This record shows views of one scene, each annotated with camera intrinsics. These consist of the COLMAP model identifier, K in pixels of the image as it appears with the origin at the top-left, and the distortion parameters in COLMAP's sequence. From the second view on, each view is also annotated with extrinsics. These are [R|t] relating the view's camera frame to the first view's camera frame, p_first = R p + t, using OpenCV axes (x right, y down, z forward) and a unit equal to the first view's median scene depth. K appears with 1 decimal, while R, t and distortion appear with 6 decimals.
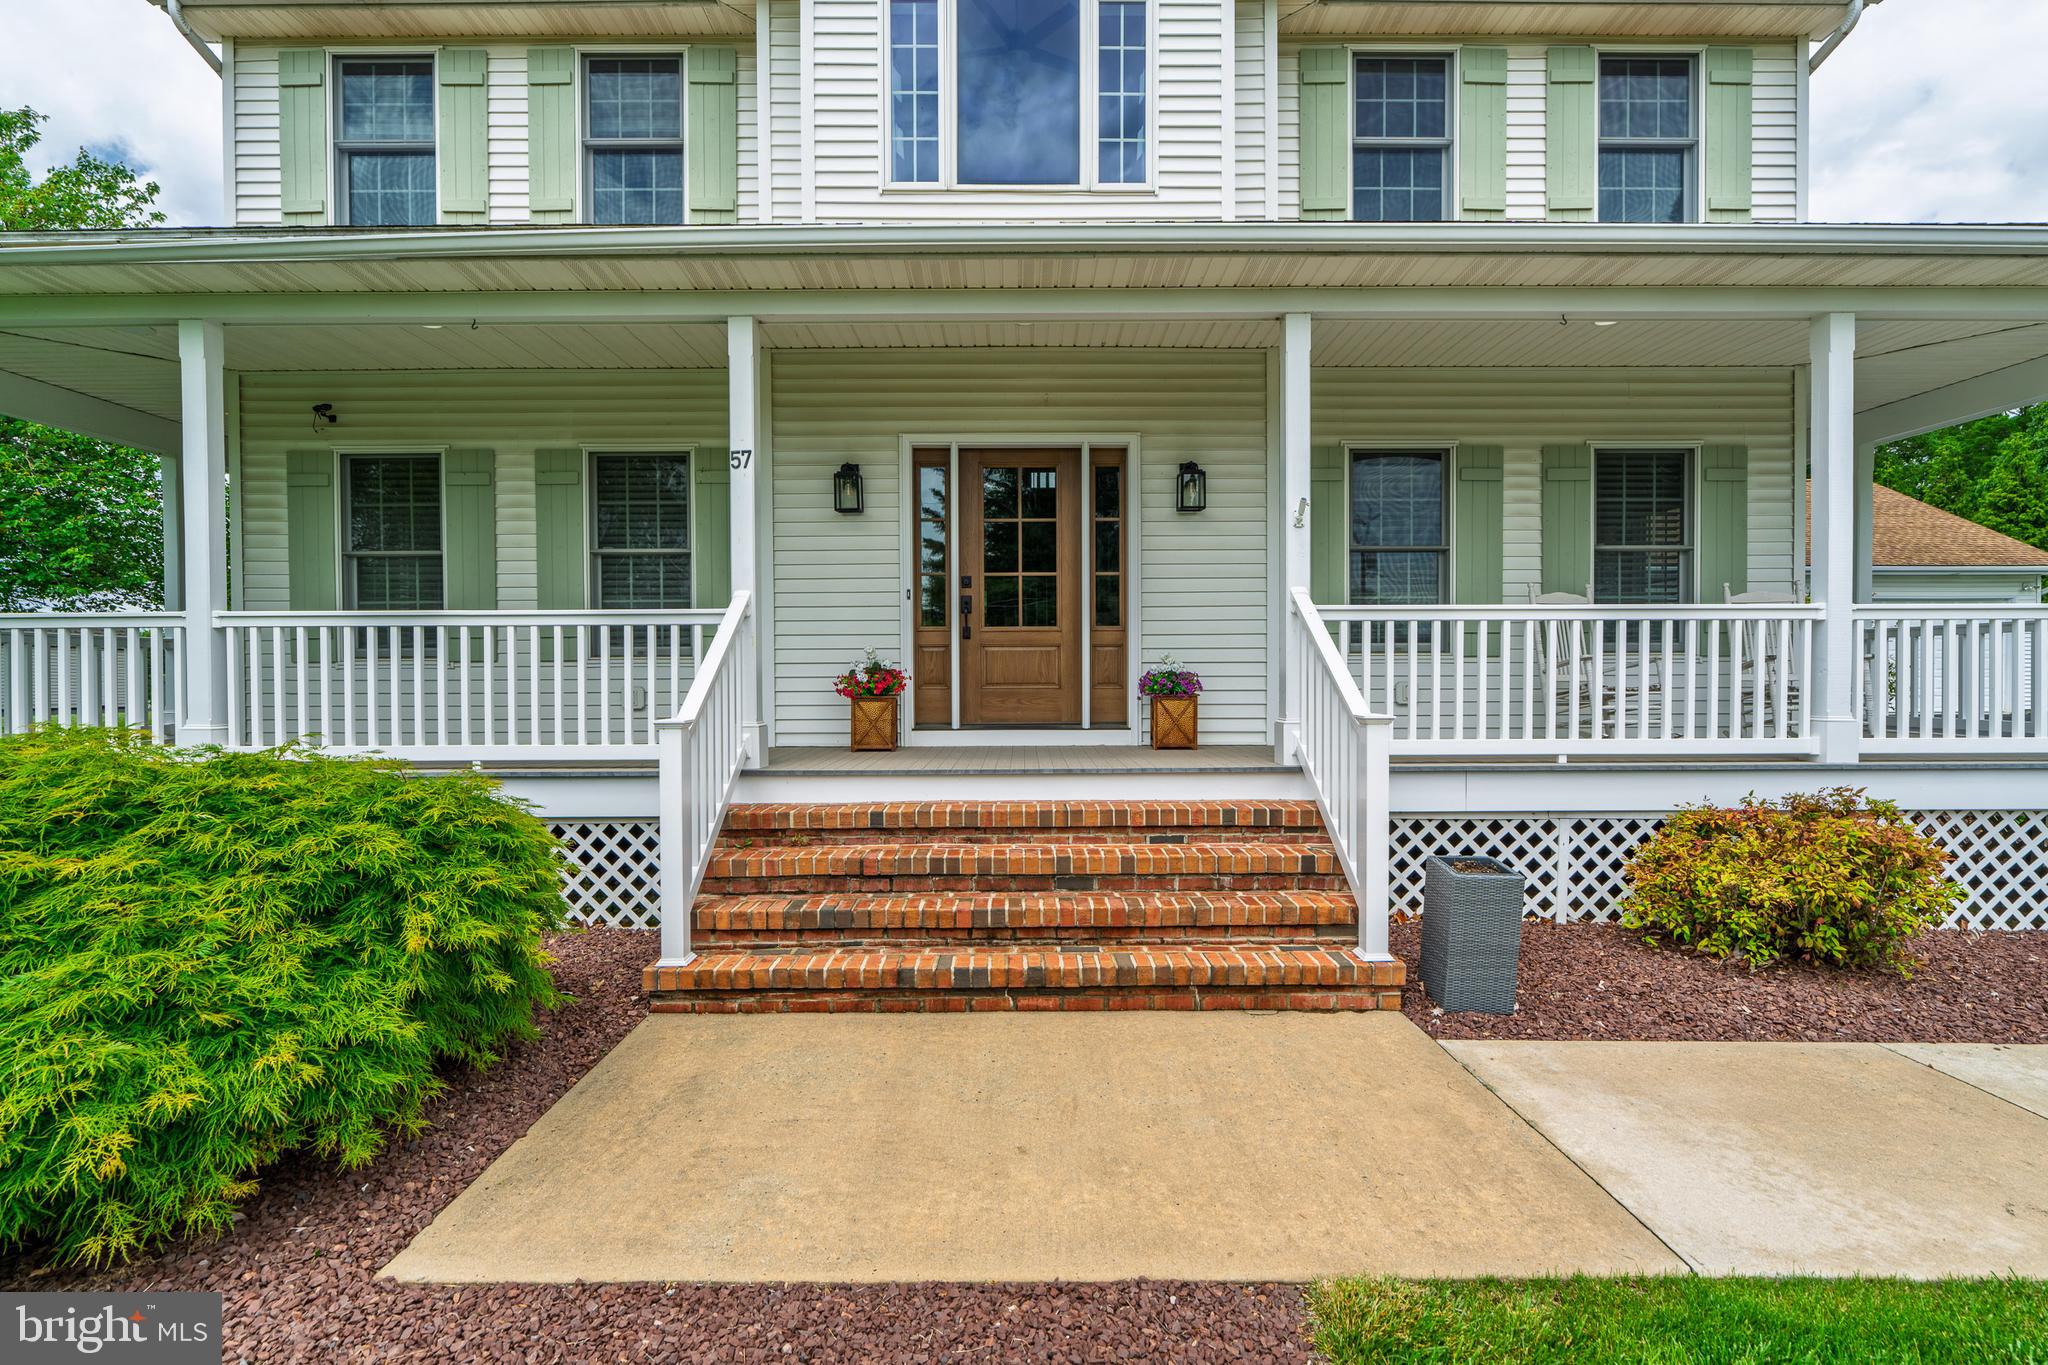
lens RADIAL K [[915.2, 0, 1024.0], [0, 915.2, 682.5], [0, 0, 1]] dist [0.001530, 0.000228]
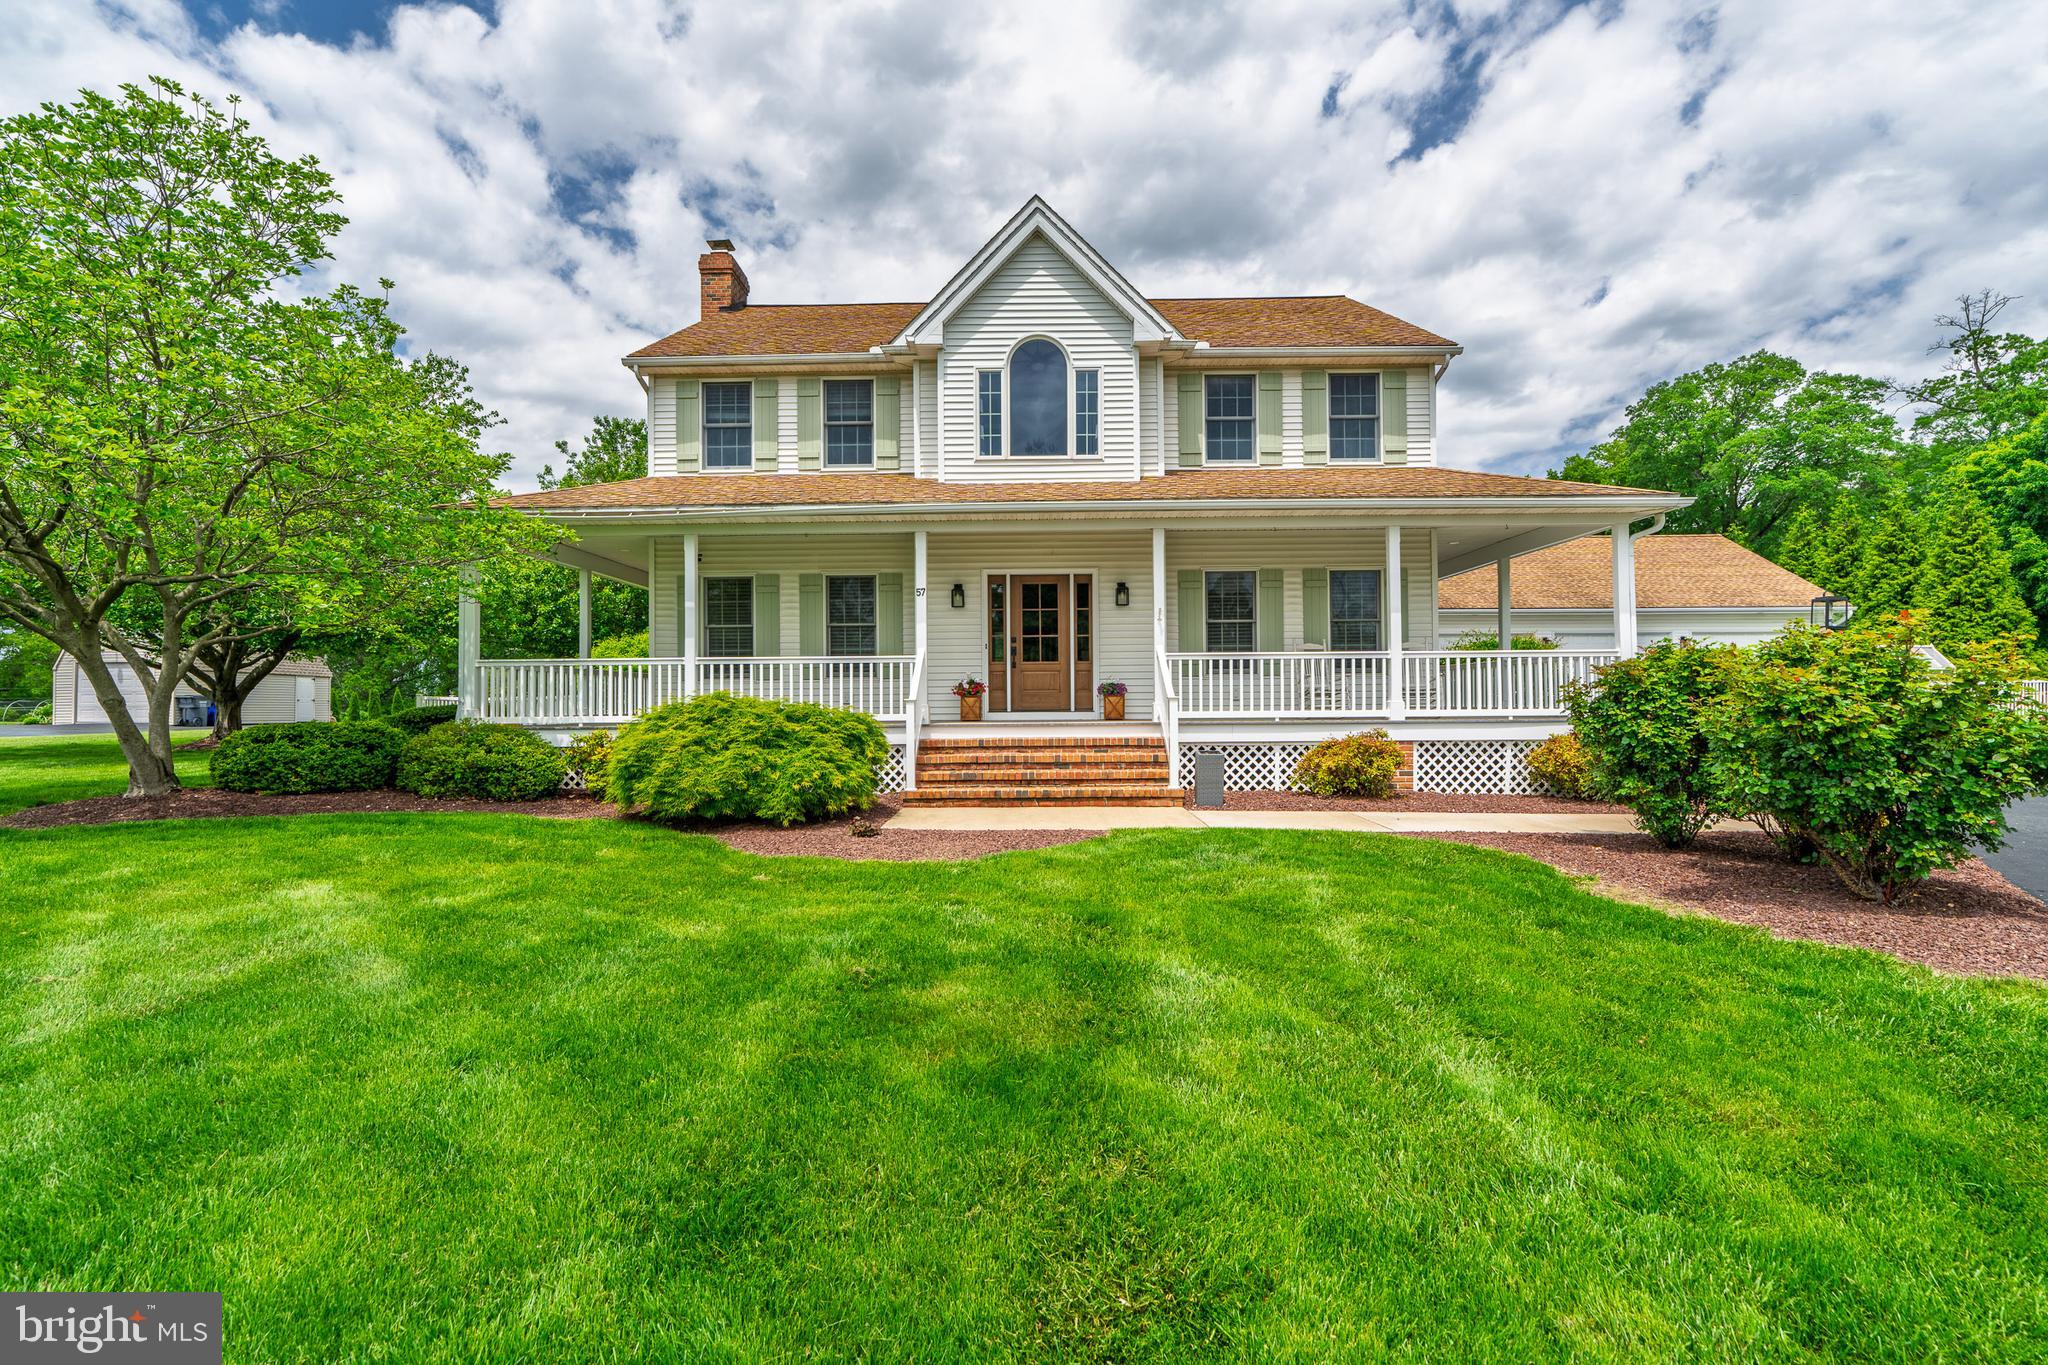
lens RADIAL K [[915.2, 0, 1024.0], [0, 915.2, 682.5], [0, 0, 1]] dist [0.001530, 0.000228]
pose [[0.999668, -0.003707, -0.025480, 0.011812], [0.003000, 0.999611, -0.027724, 0.044439], [0.025573, 0.027639, 0.999291, -1.102151]]
